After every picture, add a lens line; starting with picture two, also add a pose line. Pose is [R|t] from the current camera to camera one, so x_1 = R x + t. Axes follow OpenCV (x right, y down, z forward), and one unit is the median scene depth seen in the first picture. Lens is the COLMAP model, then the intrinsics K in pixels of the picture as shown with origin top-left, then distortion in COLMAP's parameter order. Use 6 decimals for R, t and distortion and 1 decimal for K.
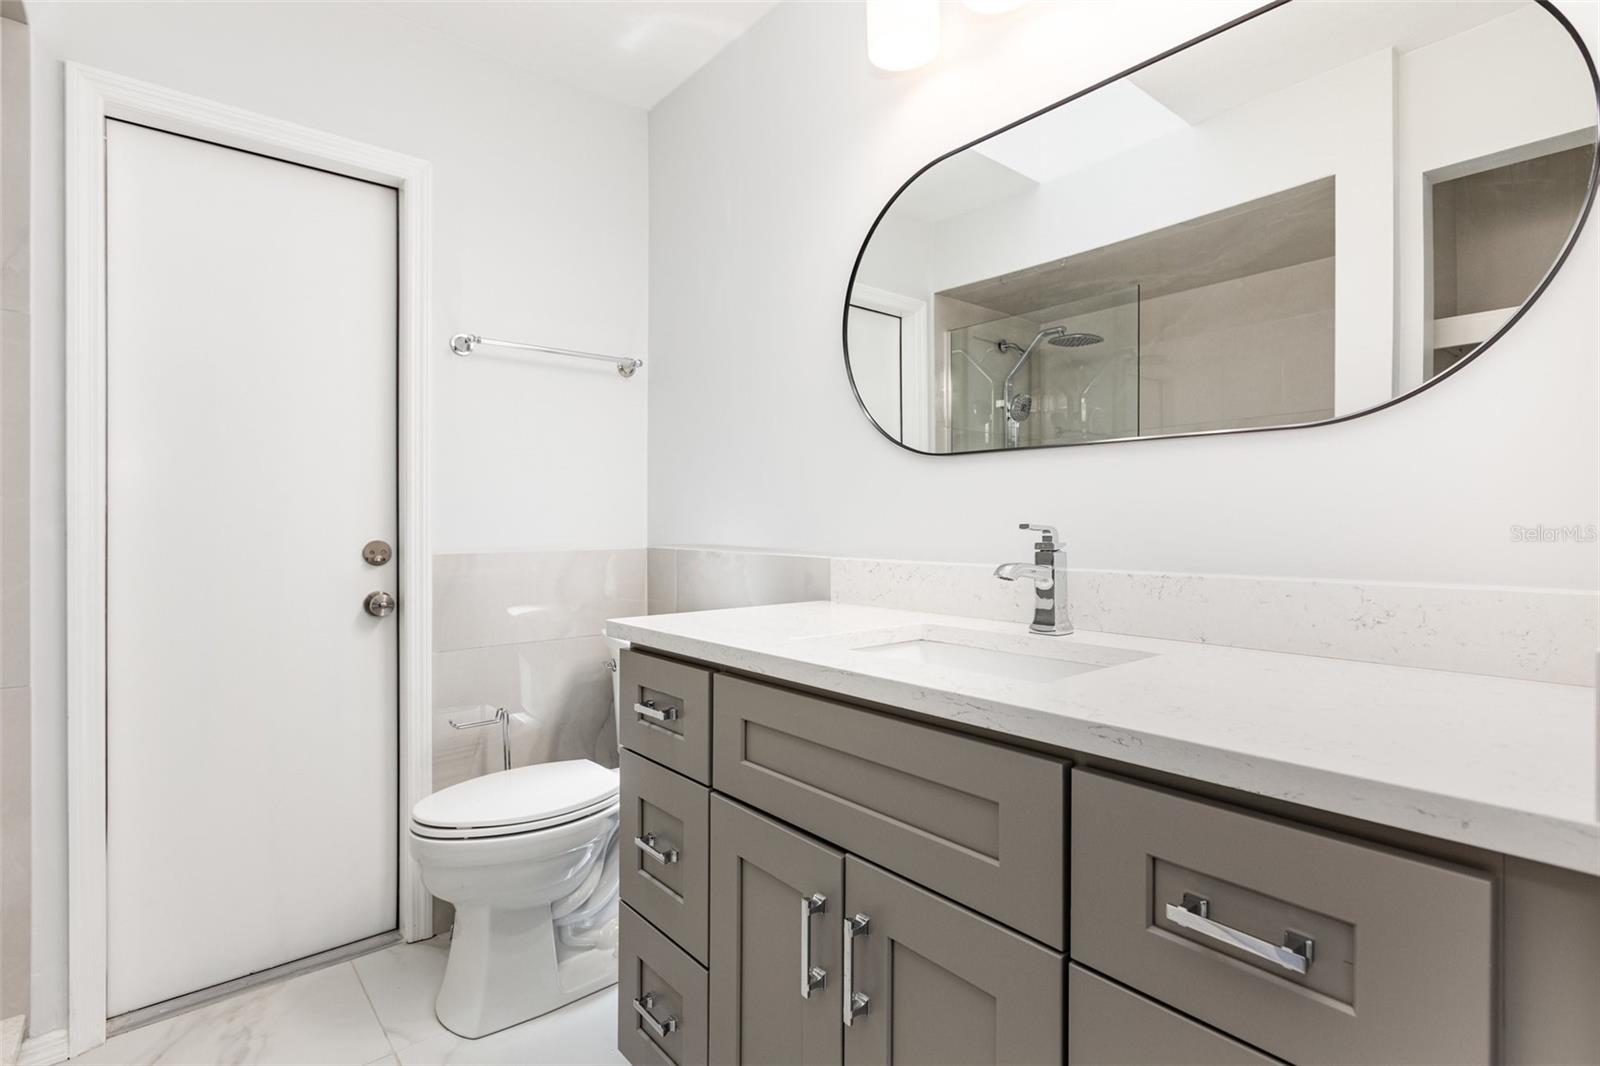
lens RADIAL K [[749.1, 0, 801.6], [0, 749.1, 527.2], [0, 0, 1]] dist [-0.008810, -0.000088]
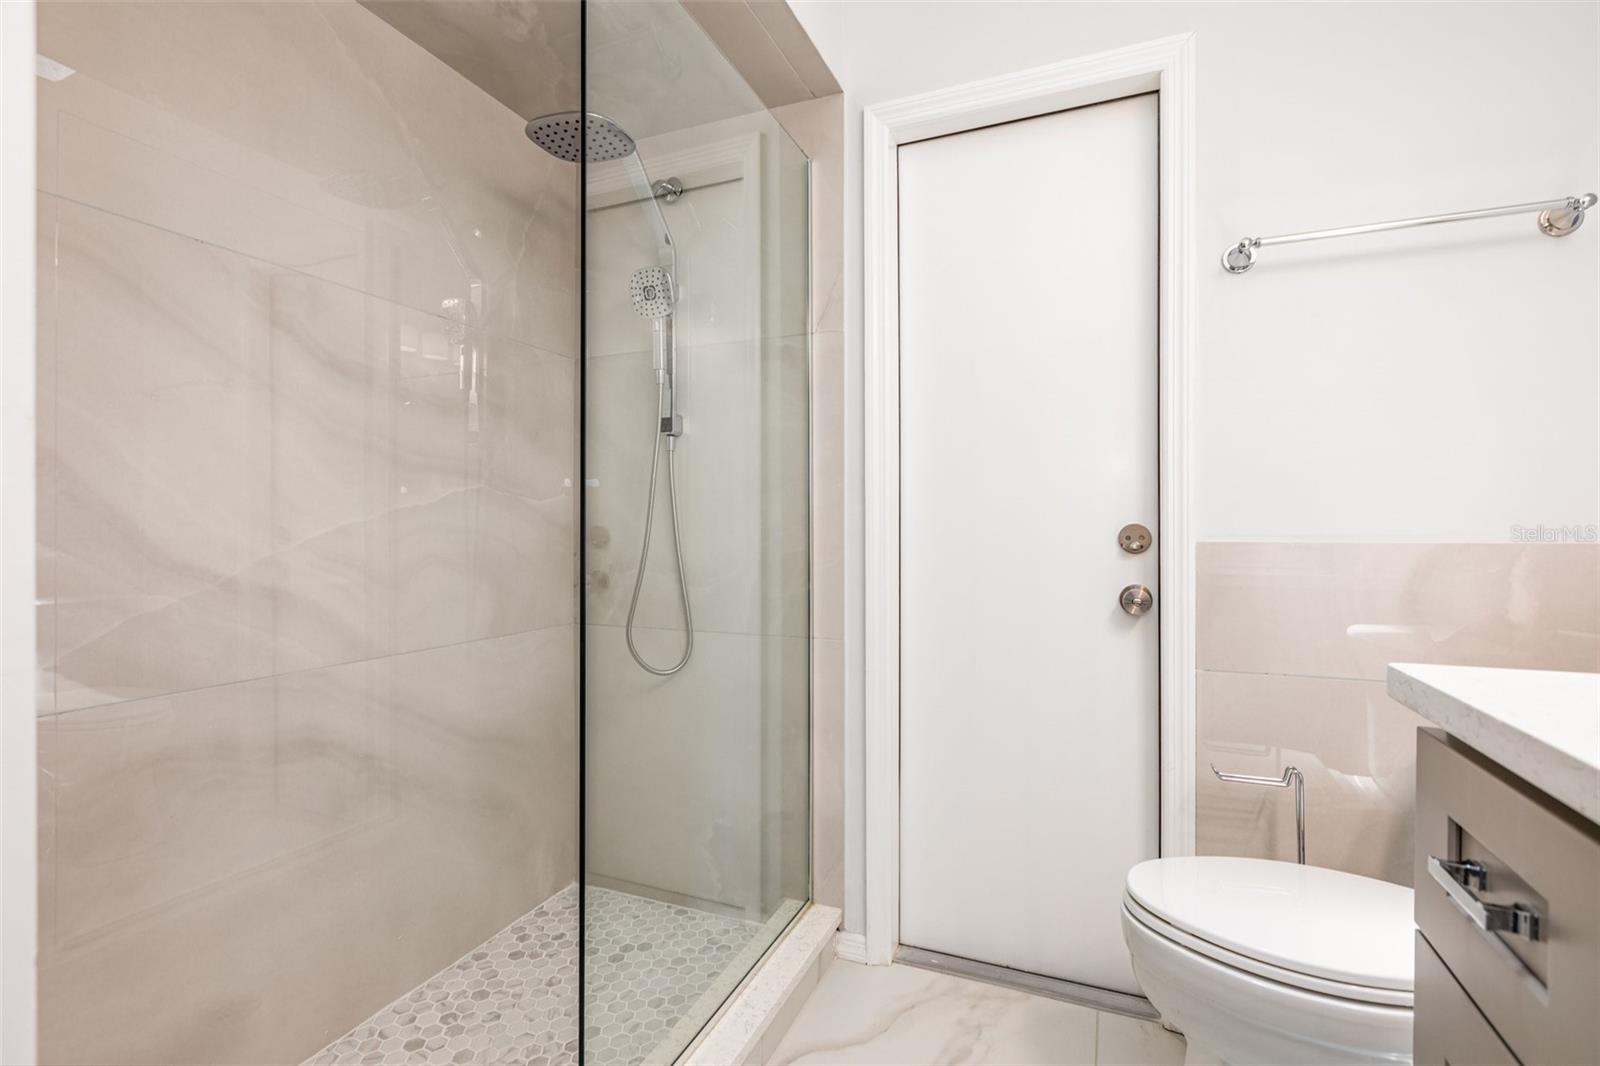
lens RADIAL K [[749.1, 0, 775.9], [0, 749.1, 522.5], [0, 0, 1]] dist [-0.008810, -0.000088]
pose [[0.444758, -0.000745, -0.895650, 0.001122], [-0.005704, 0.999977, -0.003664, 0.022251], [0.895632, 0.006739, 0.444744, 0.274185]]
